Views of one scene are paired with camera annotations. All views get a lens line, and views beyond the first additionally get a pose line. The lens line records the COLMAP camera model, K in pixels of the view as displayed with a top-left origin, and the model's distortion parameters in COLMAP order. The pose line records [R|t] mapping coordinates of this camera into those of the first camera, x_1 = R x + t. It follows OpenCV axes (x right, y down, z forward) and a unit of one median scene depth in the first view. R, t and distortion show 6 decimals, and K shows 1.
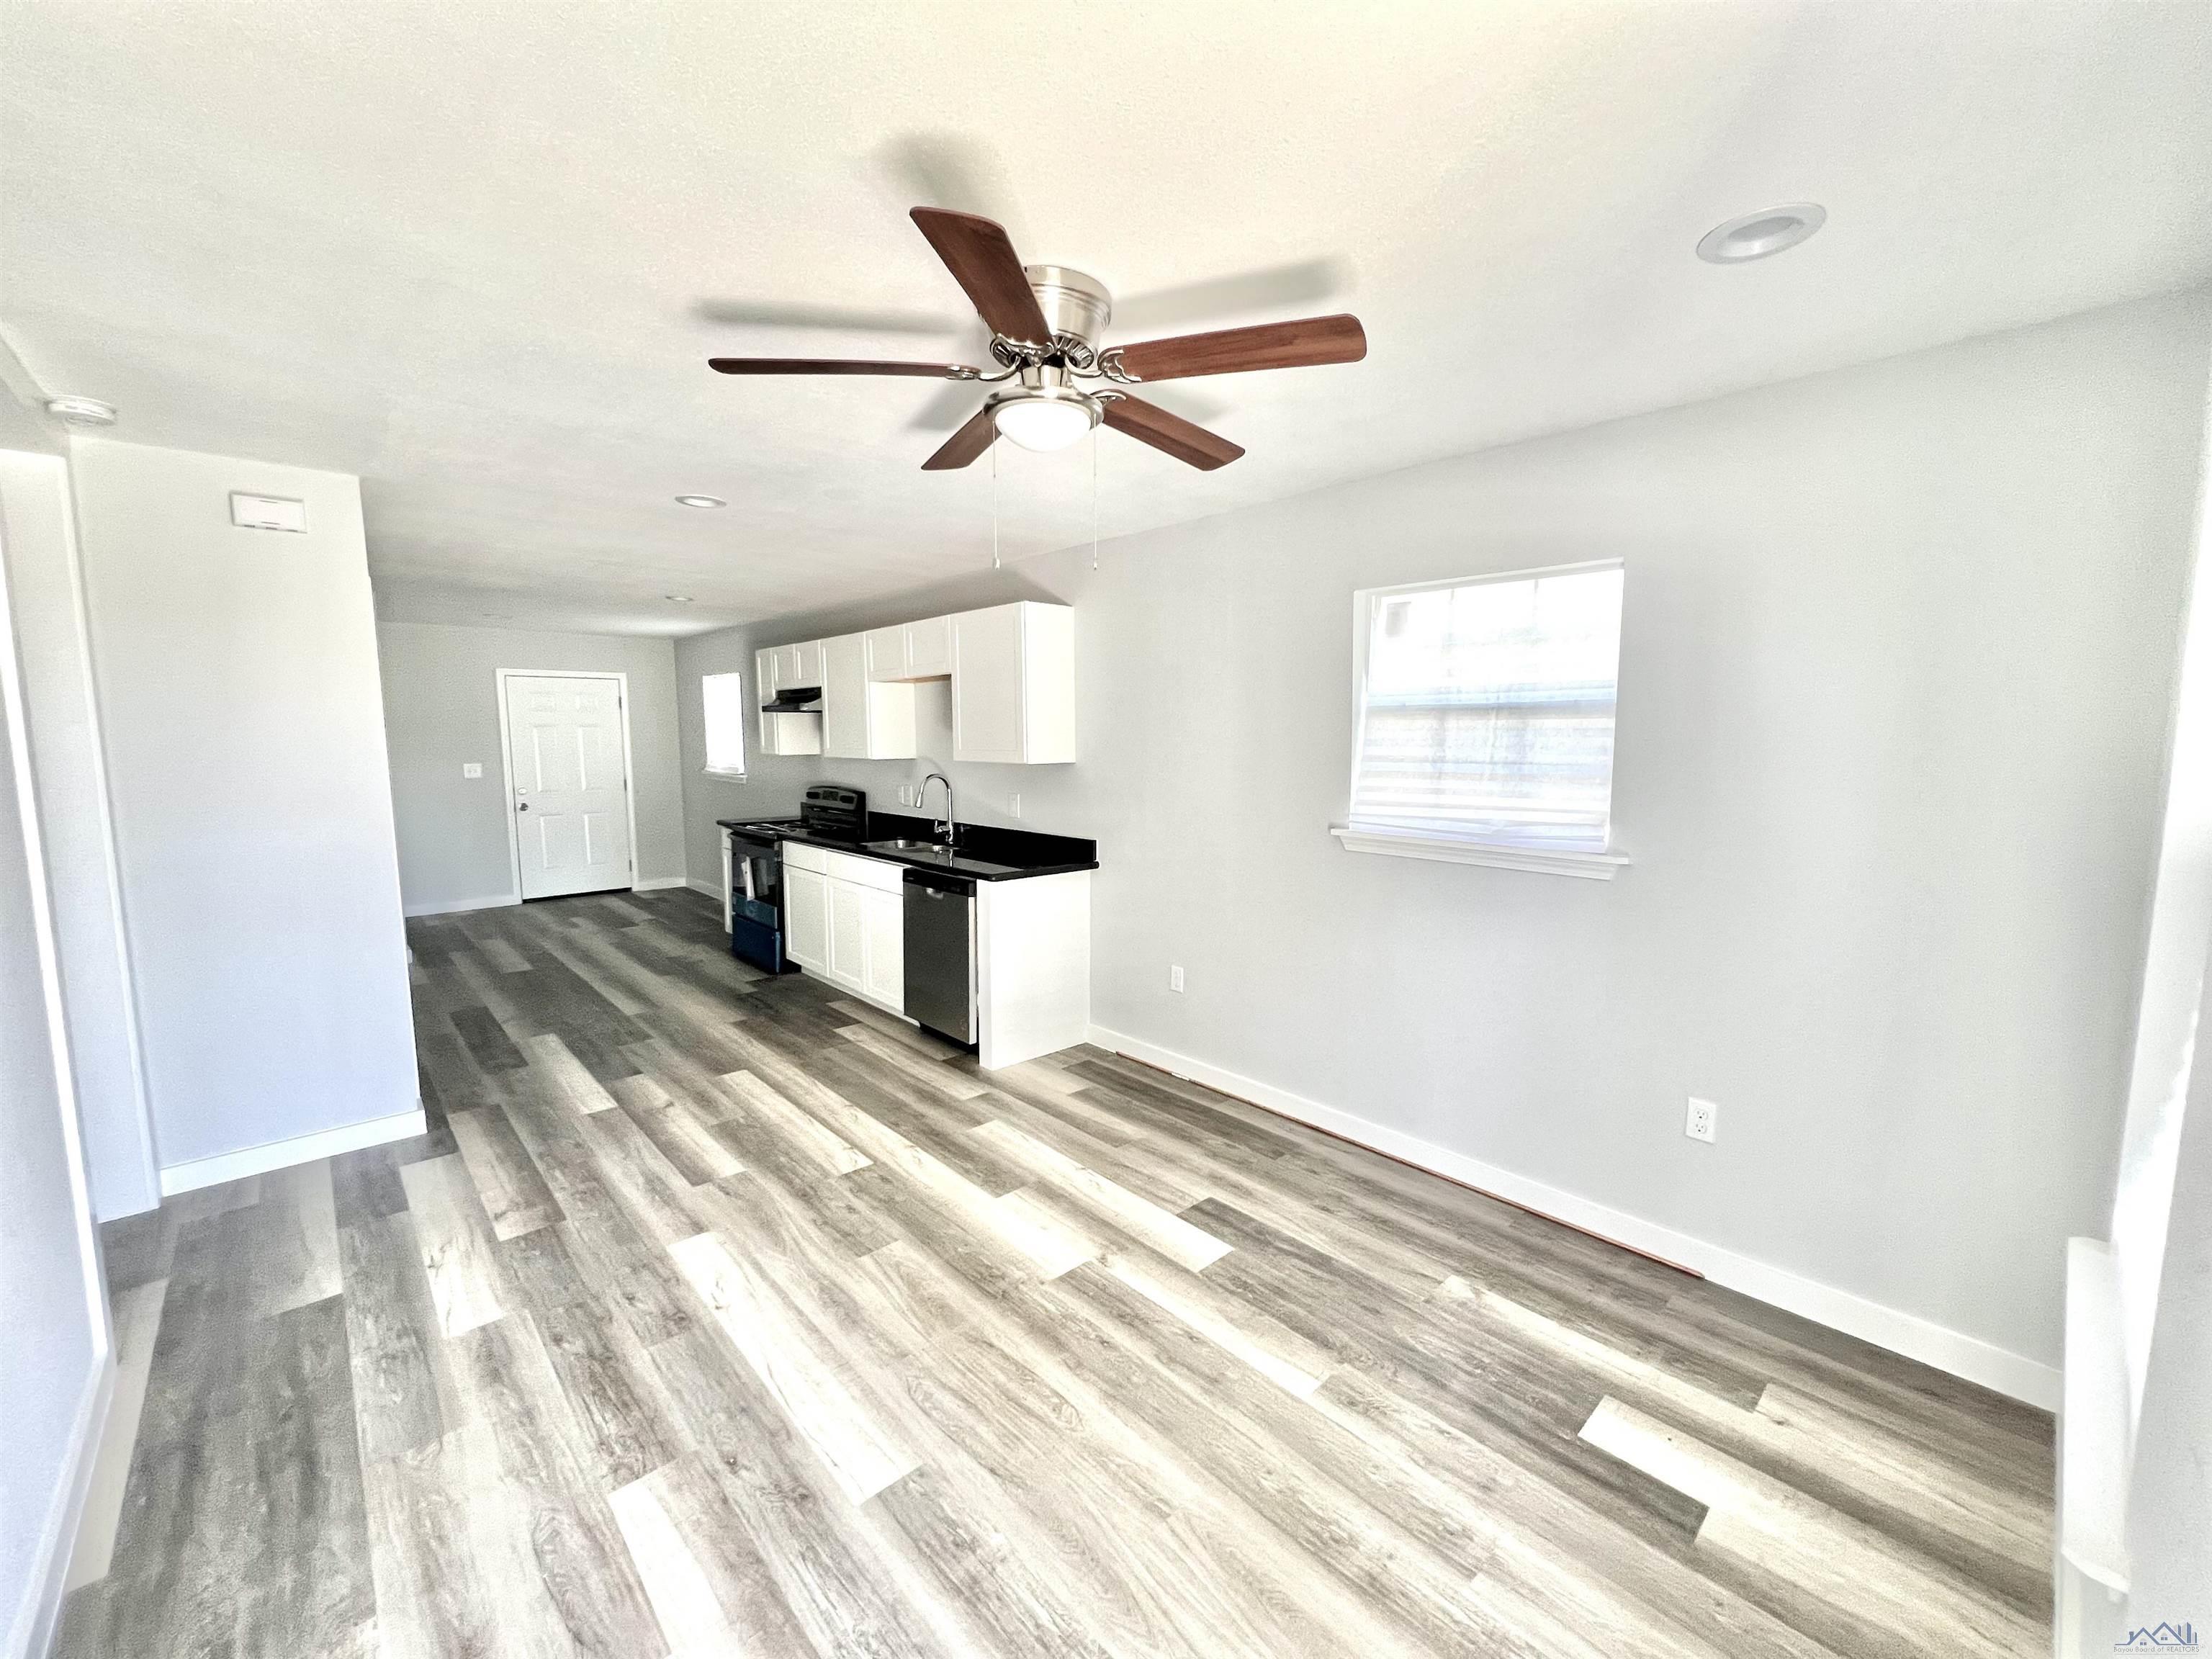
lens RADIAL K [[887.8, 0, 1104.1], [0, 887.8, 825.1], [0, 0, 1]] dist [-0.000059, -0.000313]
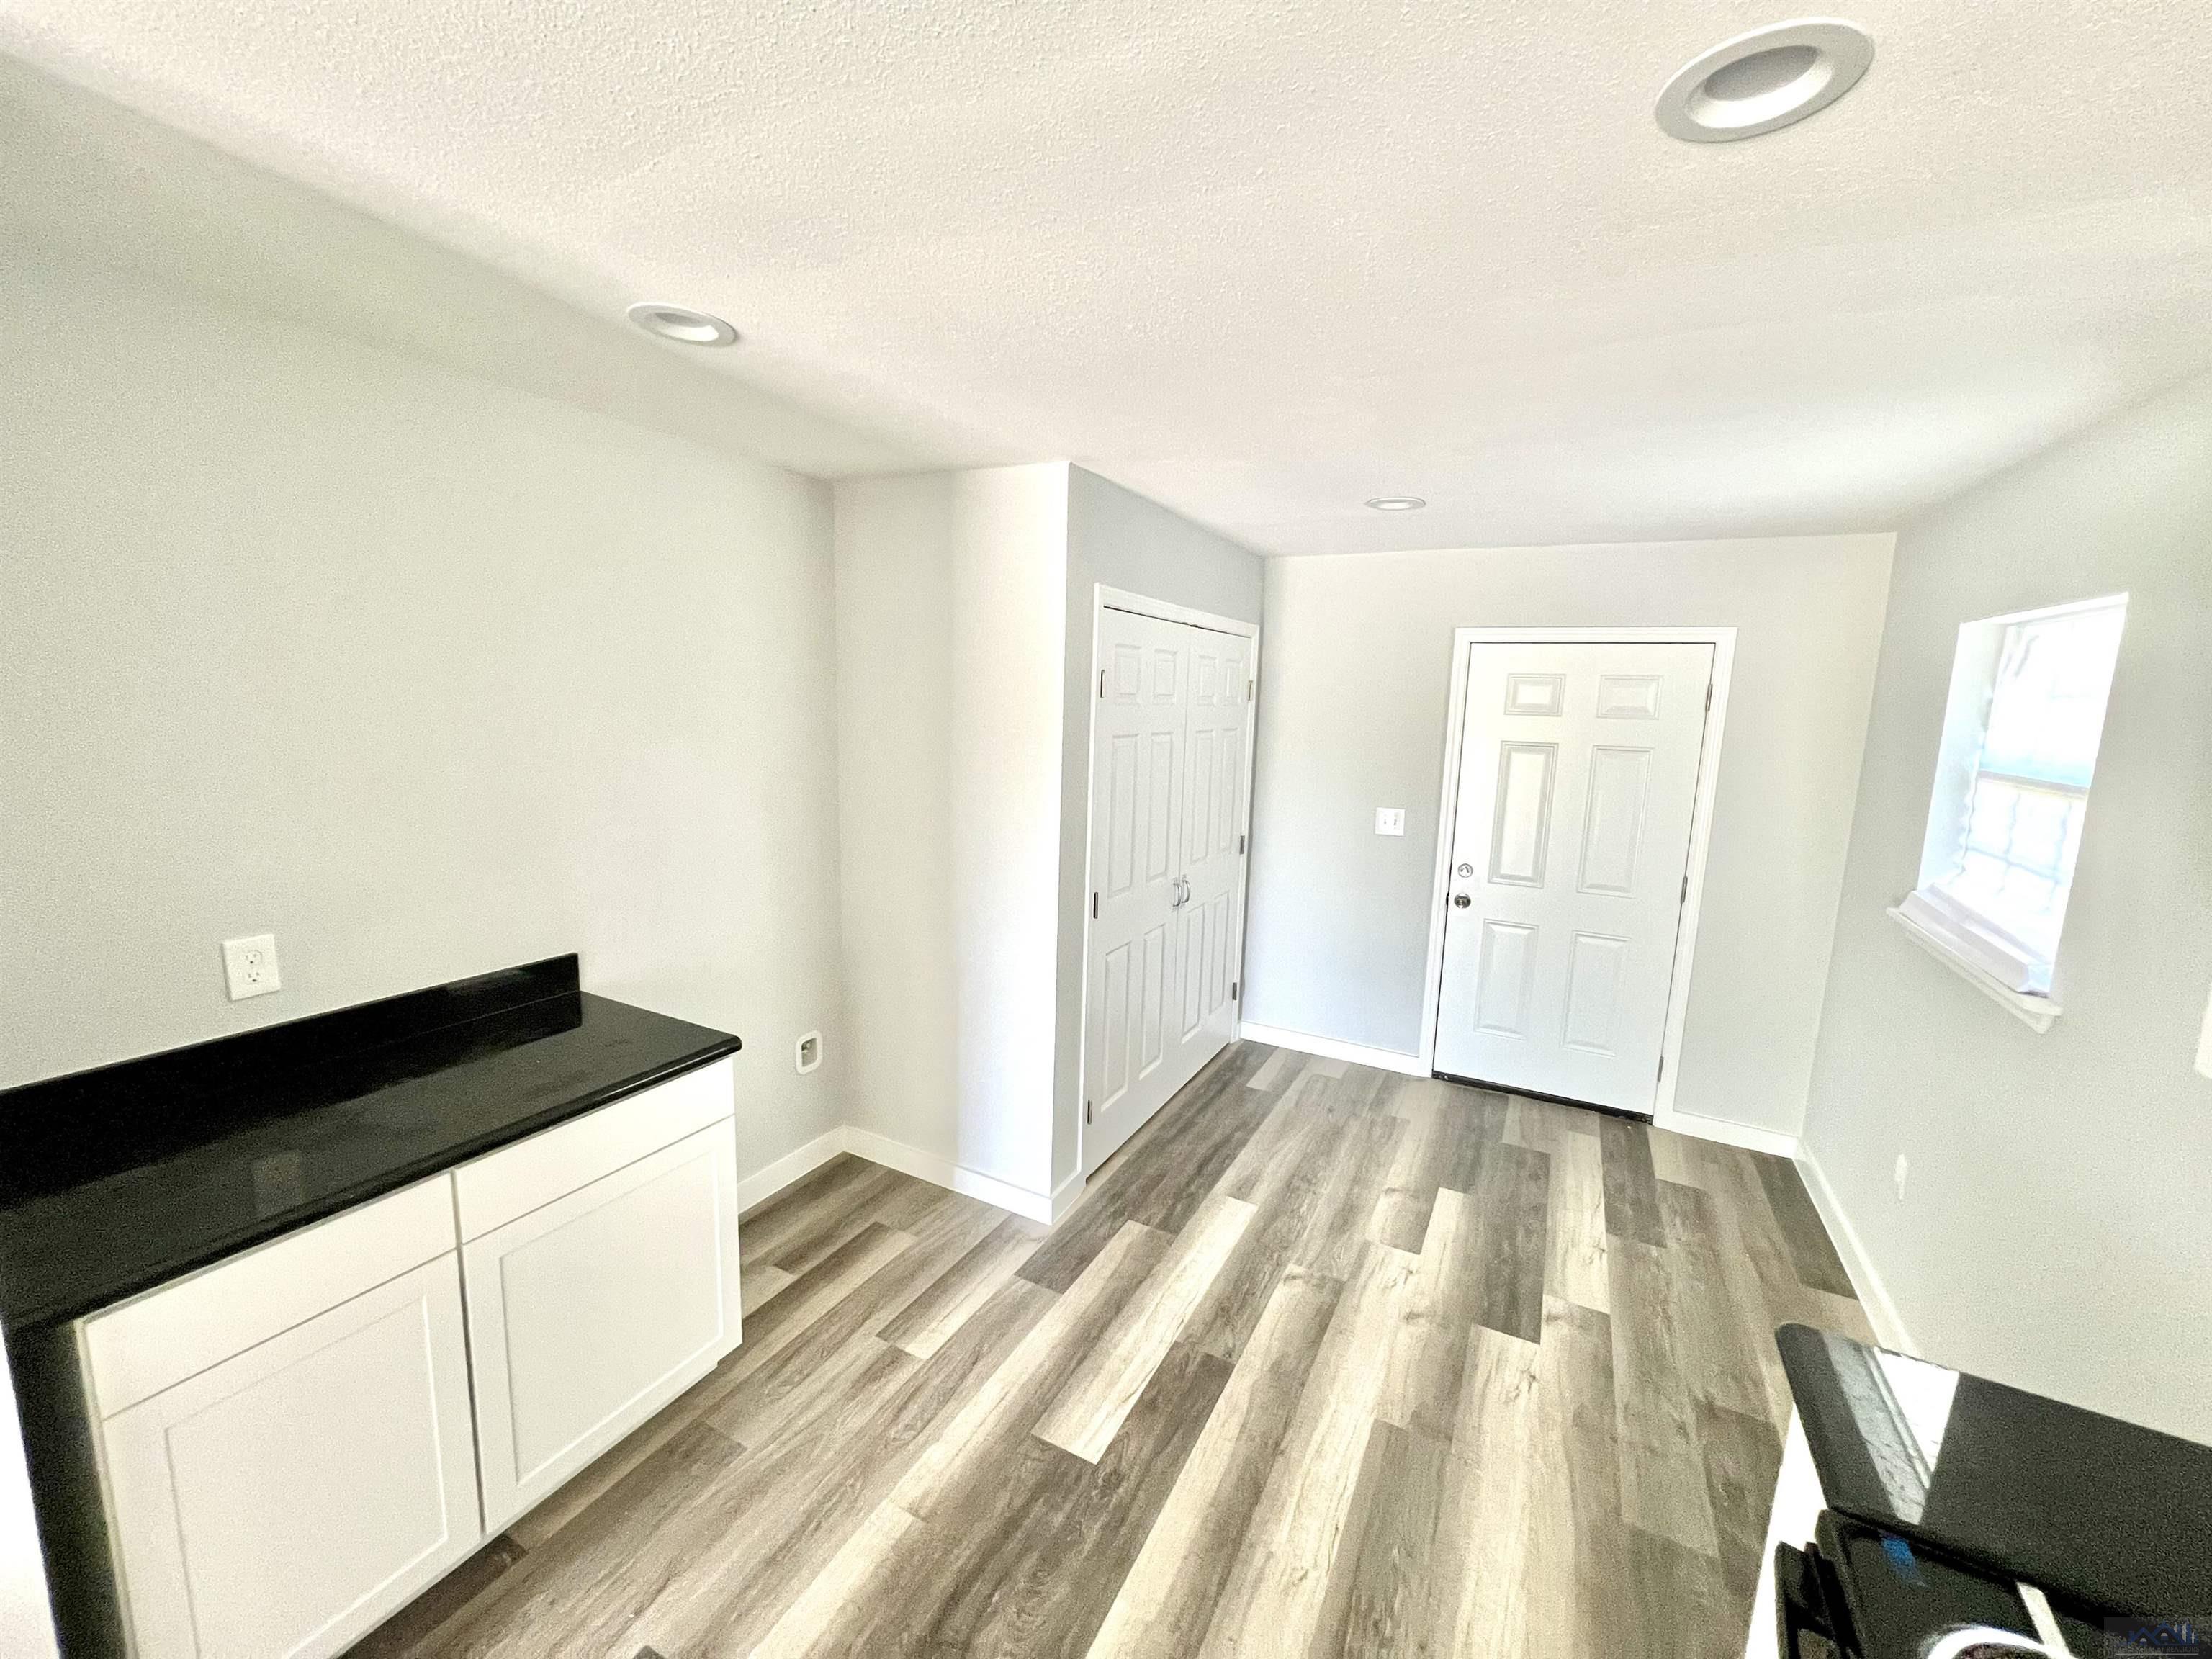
lens RADIAL K [[887.8, 0, 1105.8], [0, 887.8, 826.0], [0, 0, 1]] dist [-0.000059, -0.000313]
pose [[0.340456, 0.151790, -0.927928, -0.435907], [-0.130267, 0.984981, 0.113327, -0.160027], [0.931193, 0.082296, 0.355116, 1.063027]]
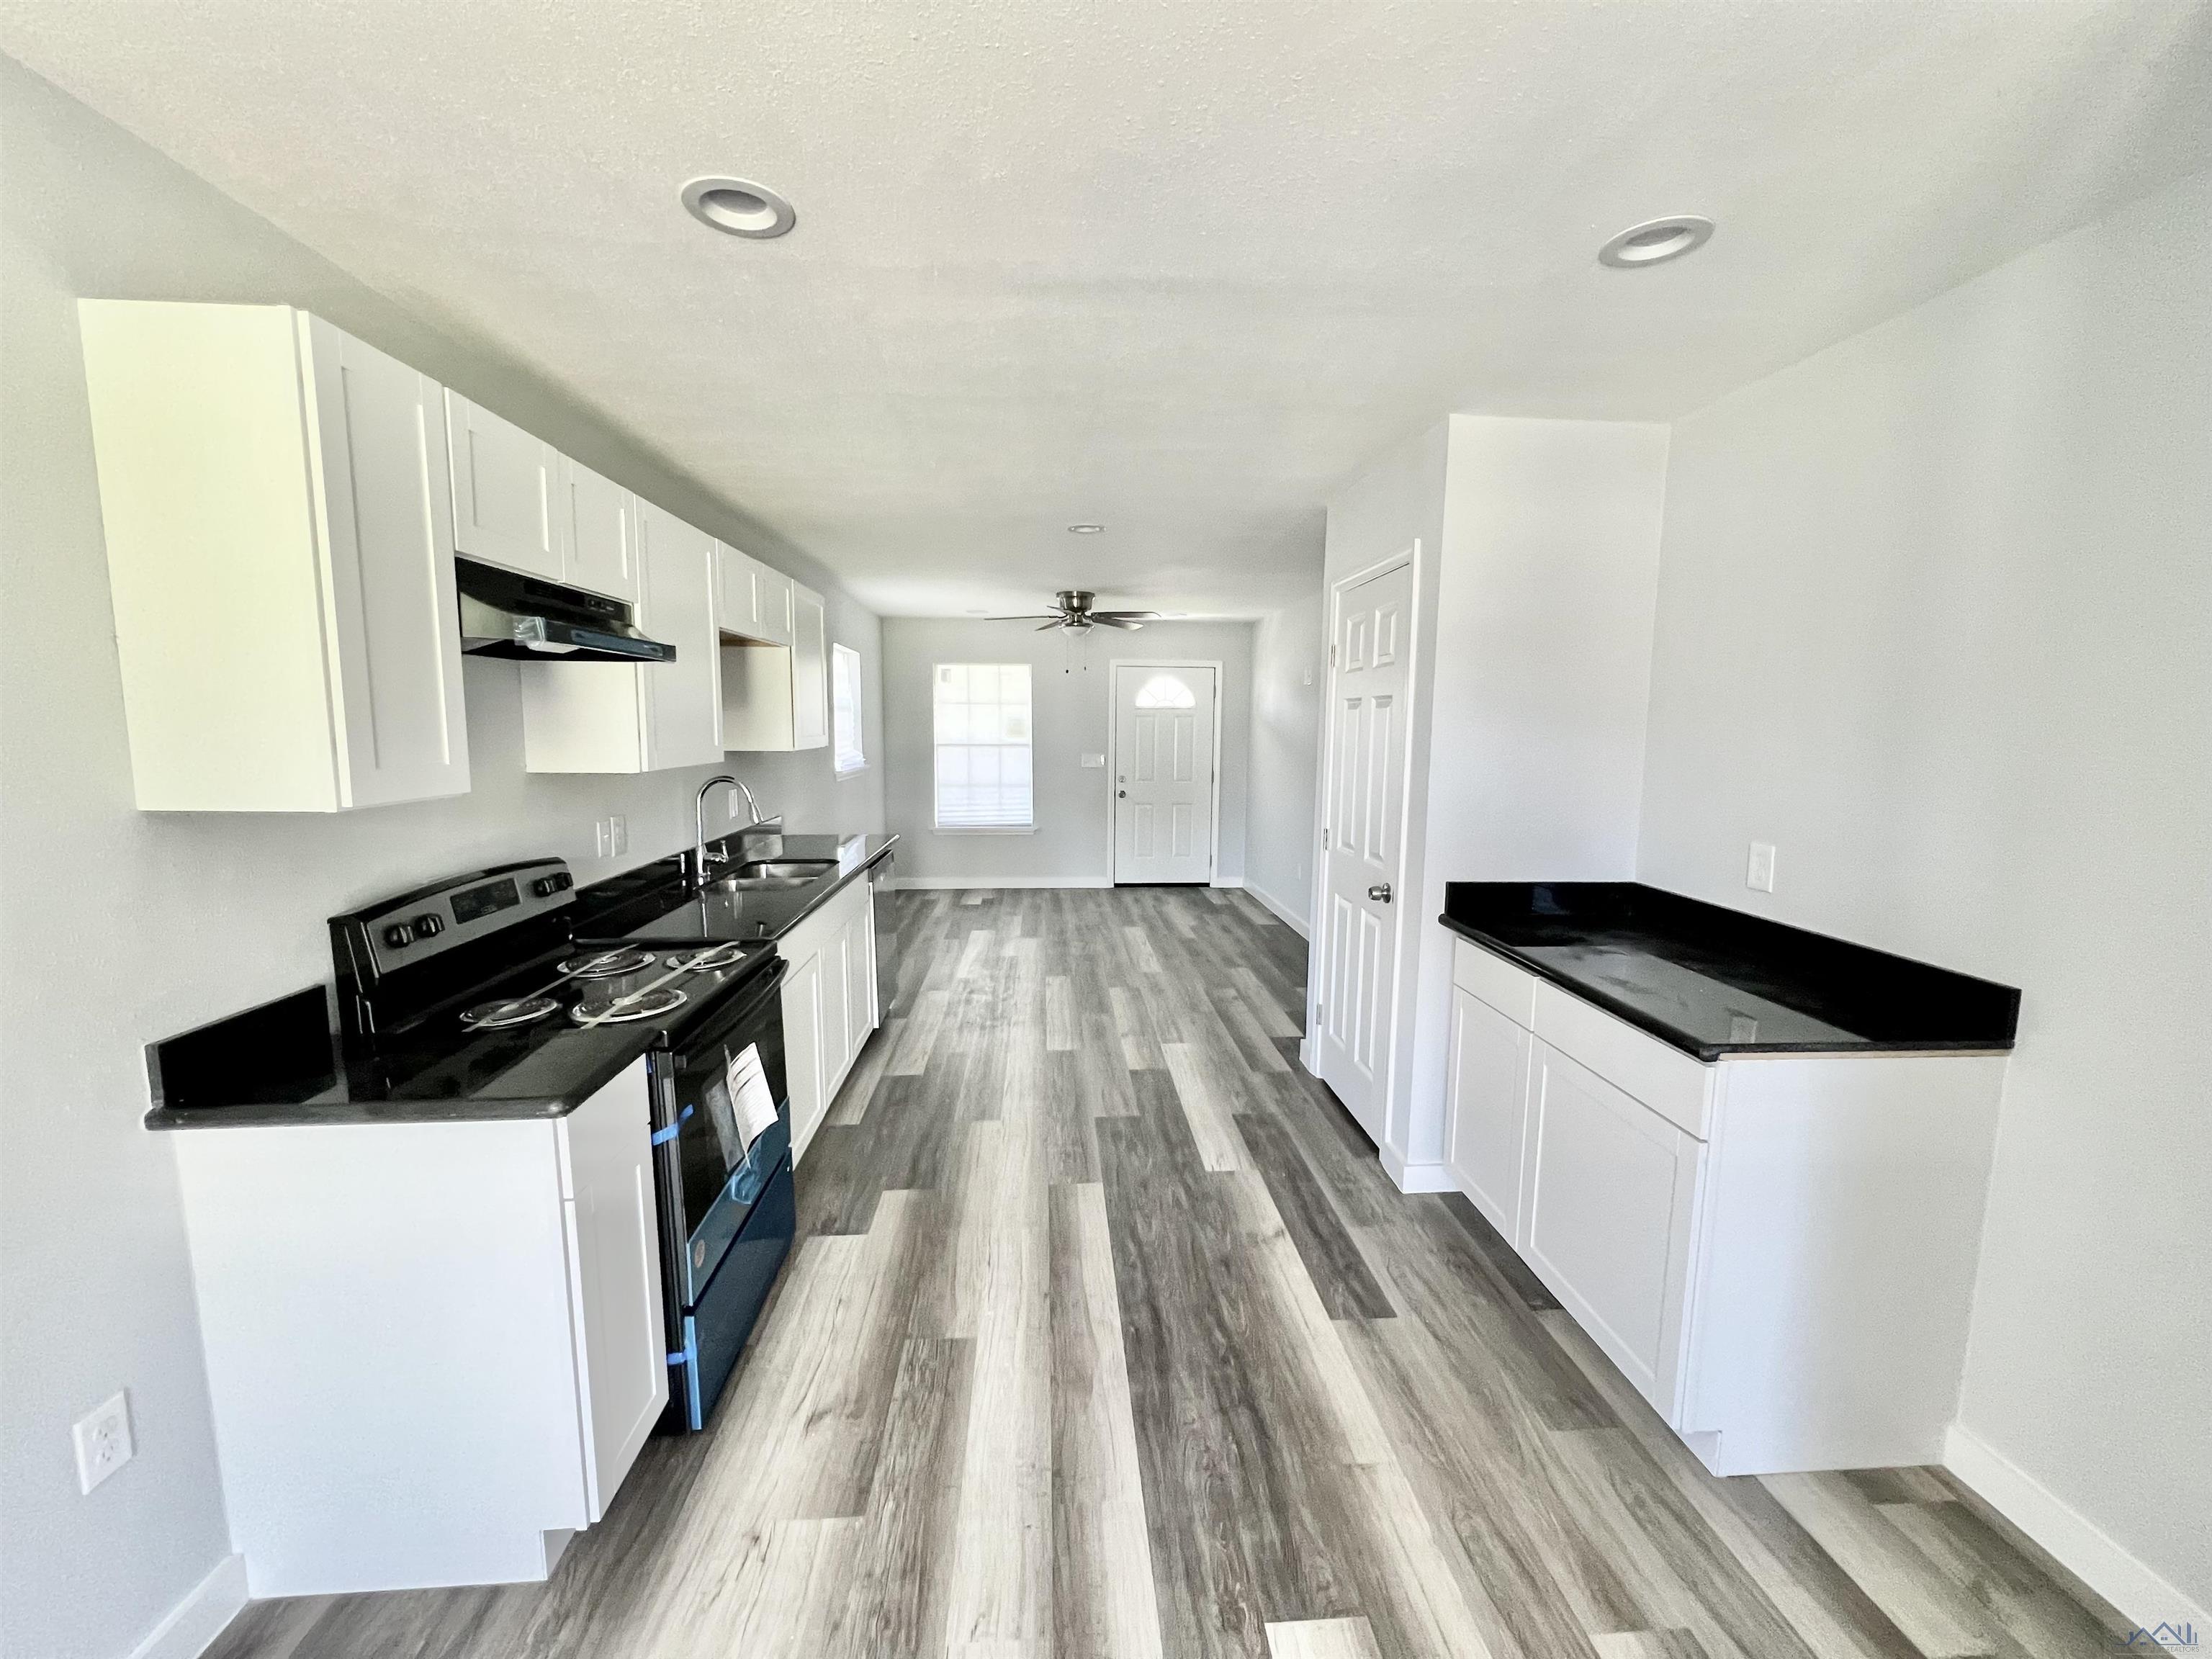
lens RADIAL K [[887.8, 0, 1107.6], [0, 887.8, 832.3], [0, 0, 1]] dist [-0.000059, -0.000313]
pose [[-0.783556, -0.080481, 0.616087, -0.927888], [0.058320, 0.977670, 0.201889, -0.149900], [-0.618578, 0.194122, -0.761366, 1.465880]]
